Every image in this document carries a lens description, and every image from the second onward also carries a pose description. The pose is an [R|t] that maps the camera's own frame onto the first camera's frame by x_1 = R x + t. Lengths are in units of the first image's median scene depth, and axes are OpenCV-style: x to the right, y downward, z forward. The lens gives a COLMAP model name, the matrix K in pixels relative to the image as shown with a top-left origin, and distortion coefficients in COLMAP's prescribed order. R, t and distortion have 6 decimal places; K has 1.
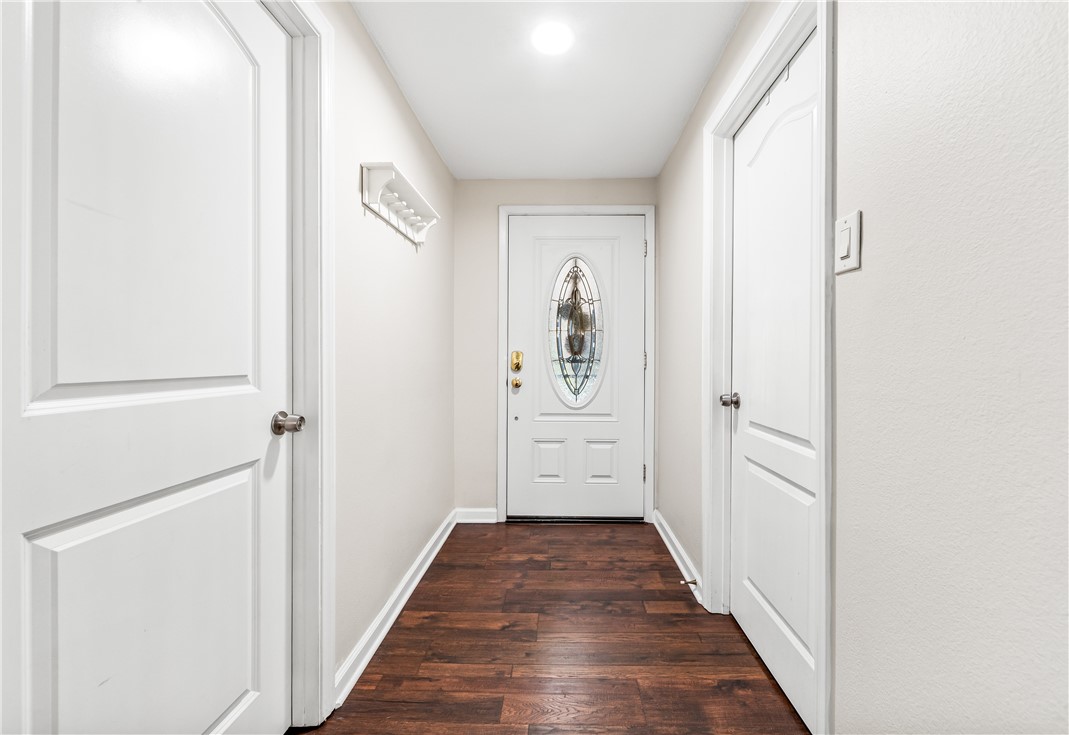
lens RADIAL K [[438.9, 0, 555.5], [0, 438.9, 359.5], [0, 0, 1]] dist [-0.004822, -0.000686]
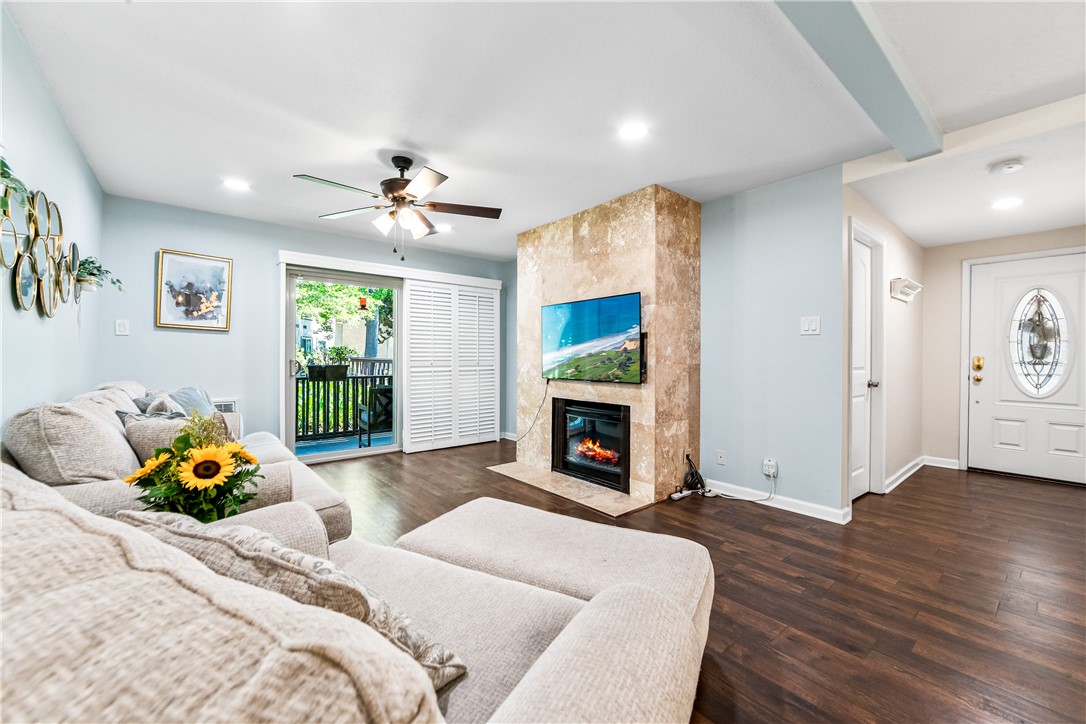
lens RADIAL K [[433.4, 0, 543.2], [0, 433.4, 358.7], [0, 0, 1]] dist [-0.005355, 0.000021]
pose [[0.650844, 0.005005, -0.759195, 0.061538], [-0.004894, 0.999985, 0.002397, -0.008306], [0.759196, 0.002156, 0.650859, -1.069573]]
